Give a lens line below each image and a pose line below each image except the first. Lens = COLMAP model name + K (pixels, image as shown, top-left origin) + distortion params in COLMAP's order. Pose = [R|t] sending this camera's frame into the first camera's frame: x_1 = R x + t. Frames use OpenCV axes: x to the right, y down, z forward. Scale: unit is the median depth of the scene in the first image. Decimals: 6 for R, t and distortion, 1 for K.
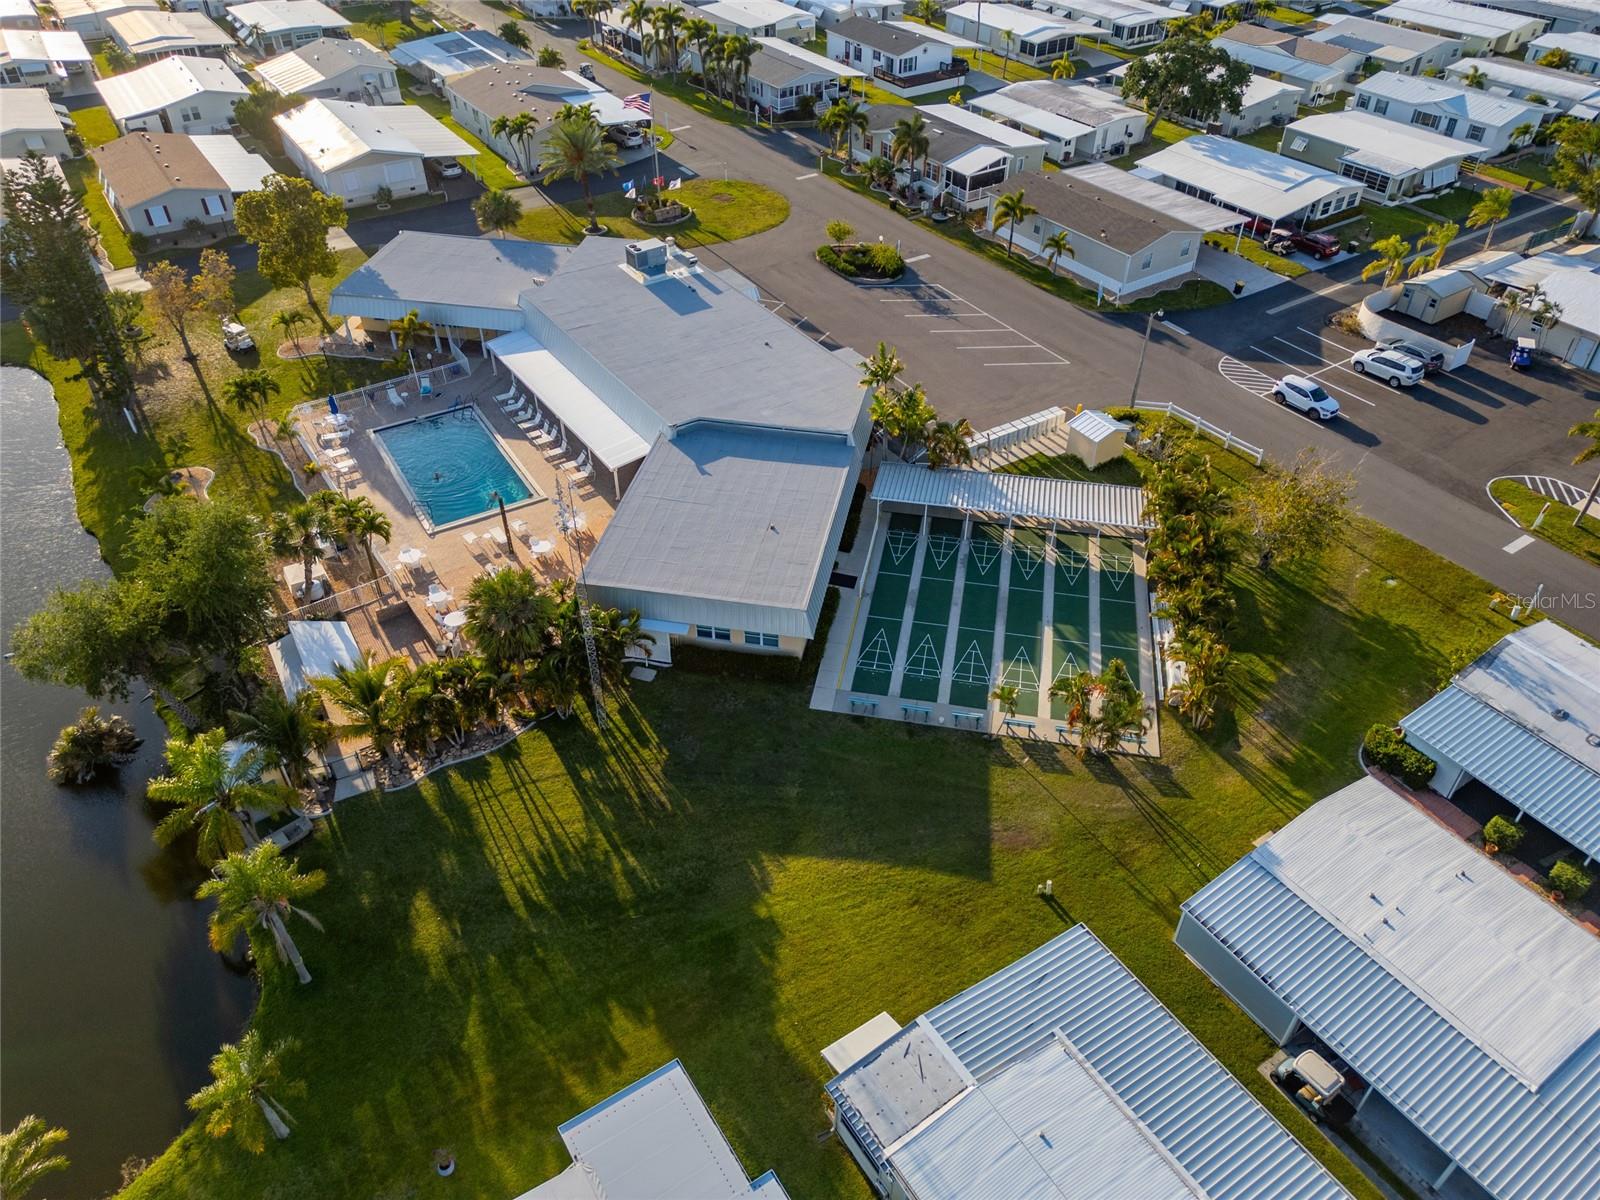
lens RADIAL K [[1118.8, 0, 800.0], [0, 1118.8, 600.0], [0, 0, 1]] dist [0.001717, -0.003064]
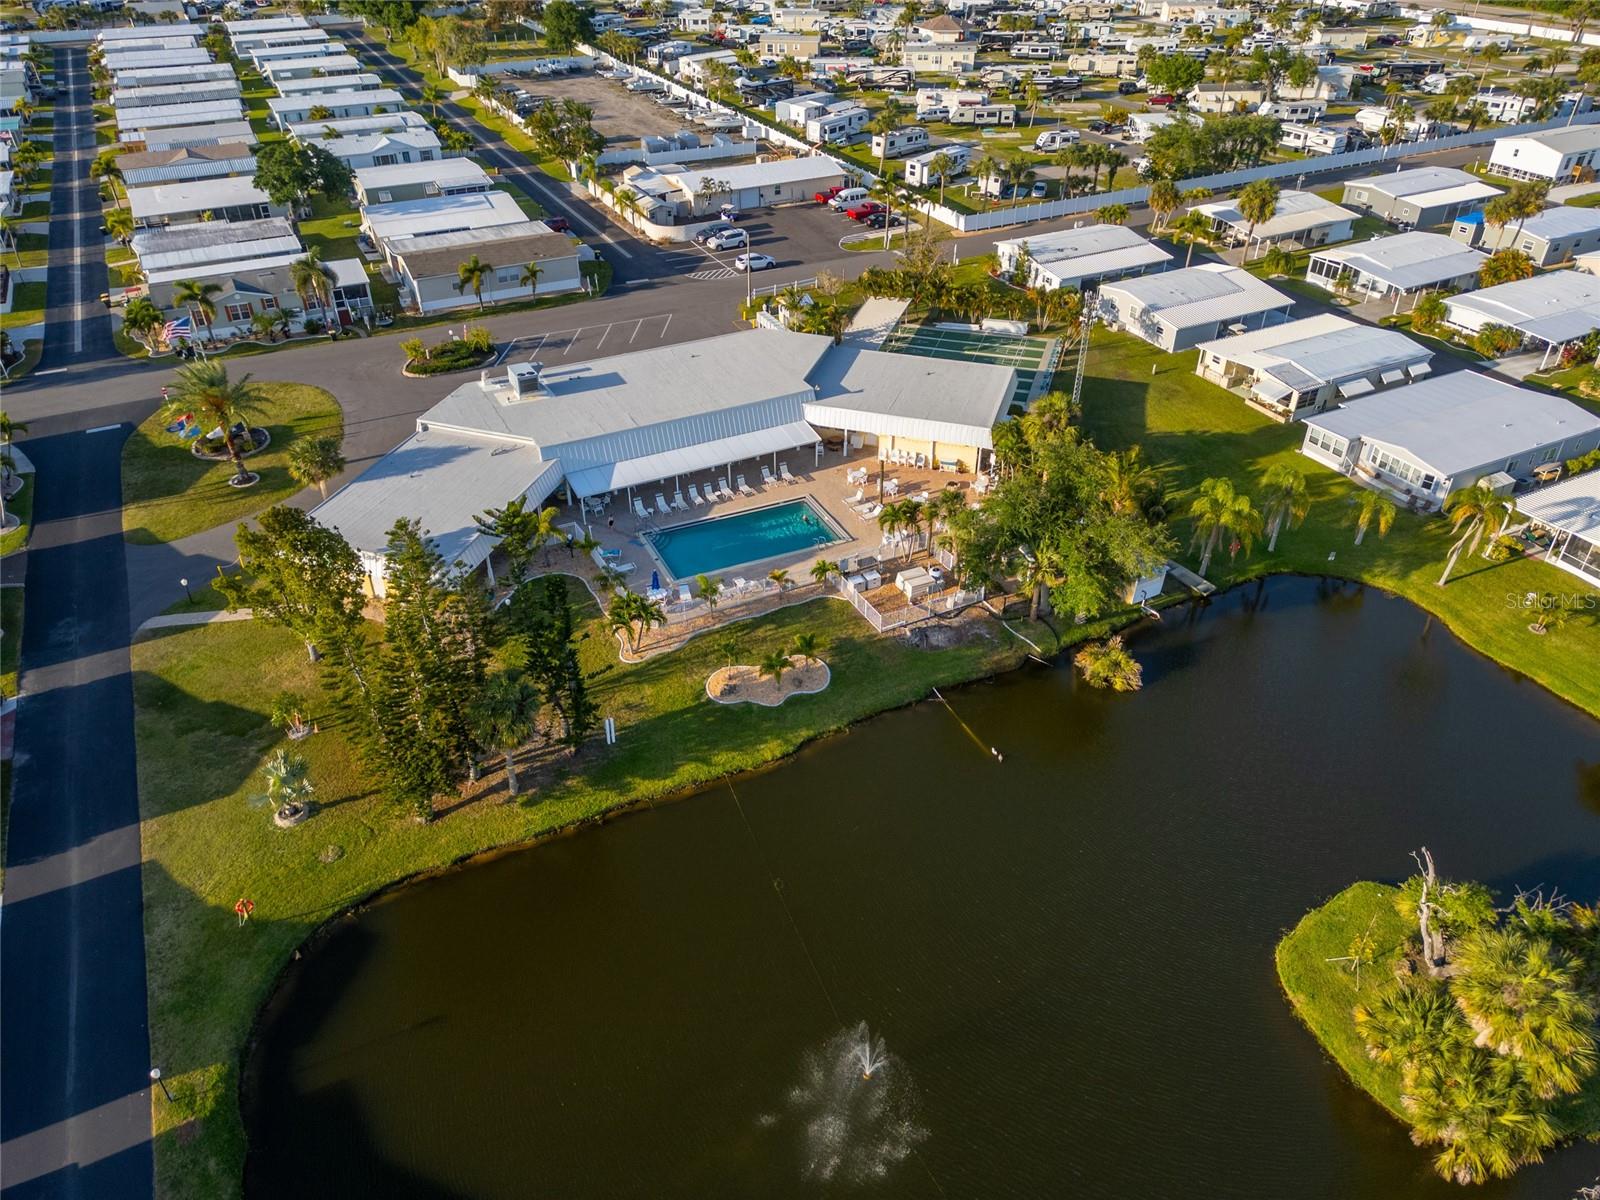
lens RADIAL K [[1118.8, 0, 800.0], [0, 1118.8, 600.0], [0, 0, 1]] dist [0.001717, -0.003064]
pose [[0.101026, -0.566145, 0.818091, -1.101551], [0.626794, 0.674801, 0.389581, -0.421821], [-0.772608, 0.473416, 0.423029, 0.464436]]
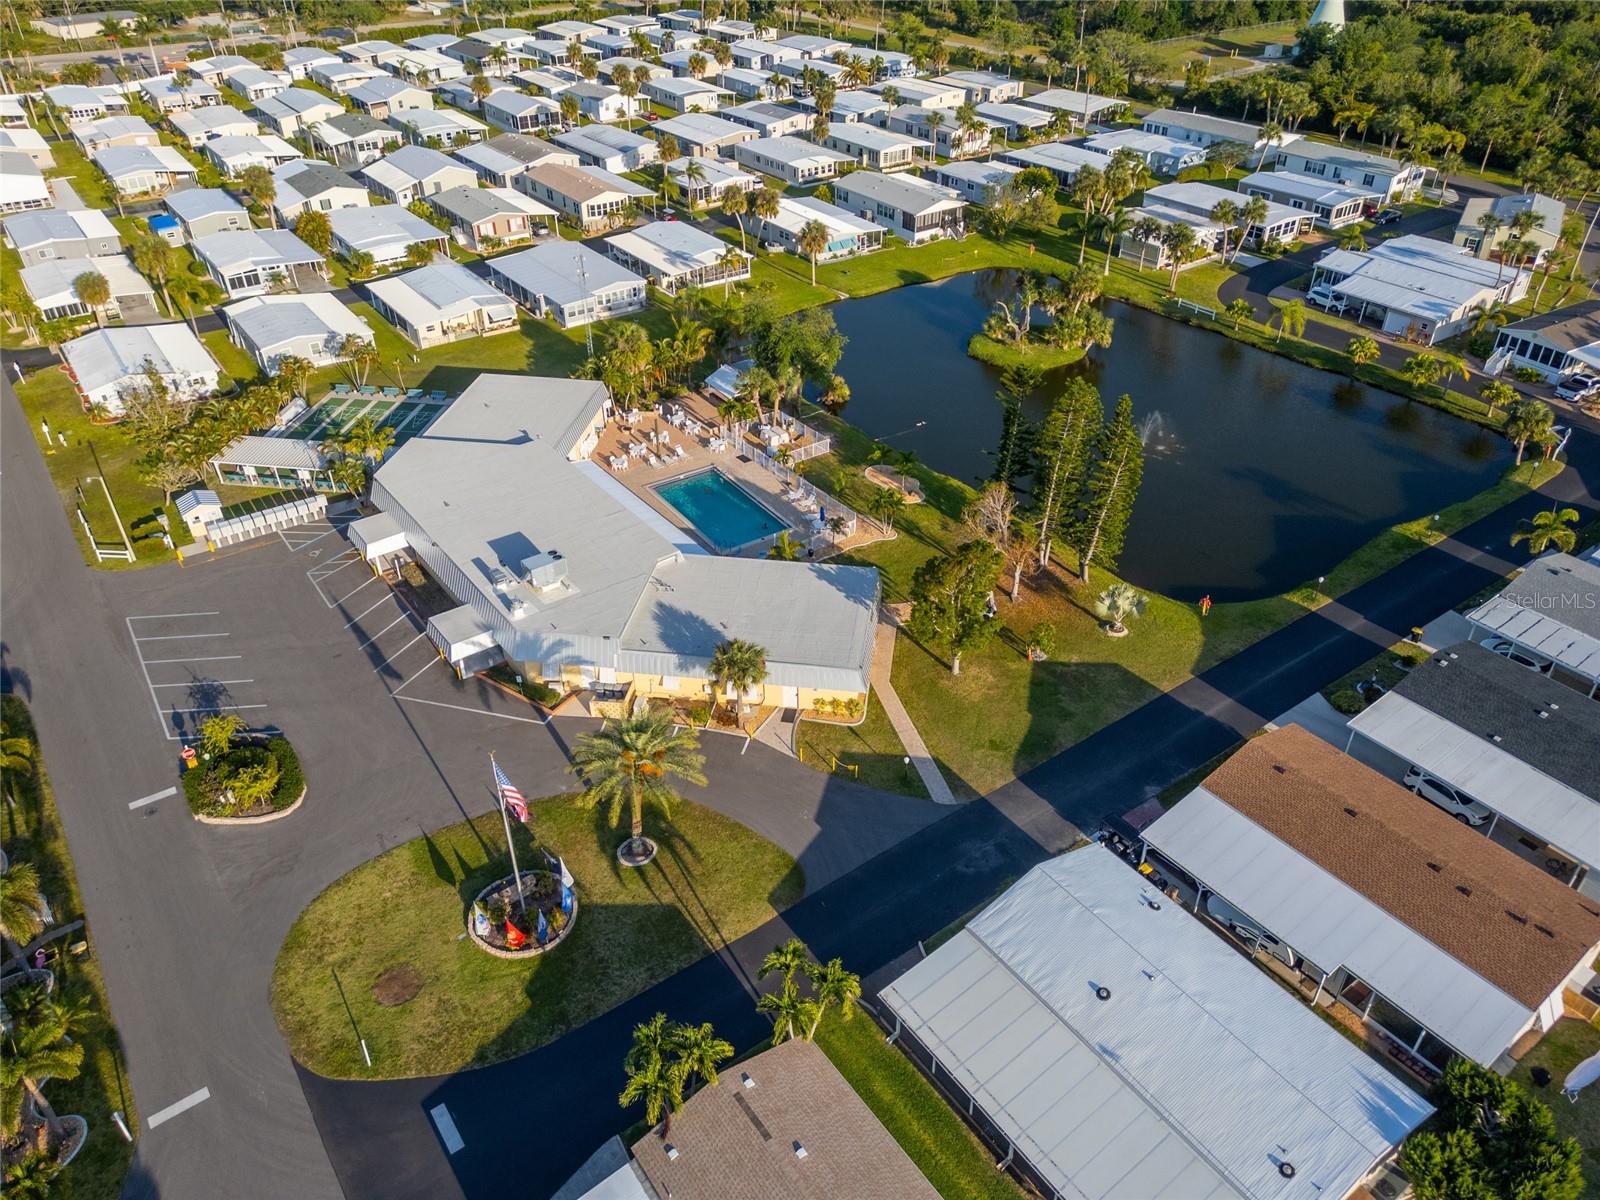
lens RADIAL K [[1118.8, 0, 800.0], [0, 1118.8, 600.0], [0, 0, 1]] dist [0.001717, -0.003064]
pose [[-0.999192, 0.027074, -0.029721, -0.326621], [-0.021007, 0.278722, 0.960142, -1.209262], [0.034279, 0.959990, -0.277928, 1.312564]]
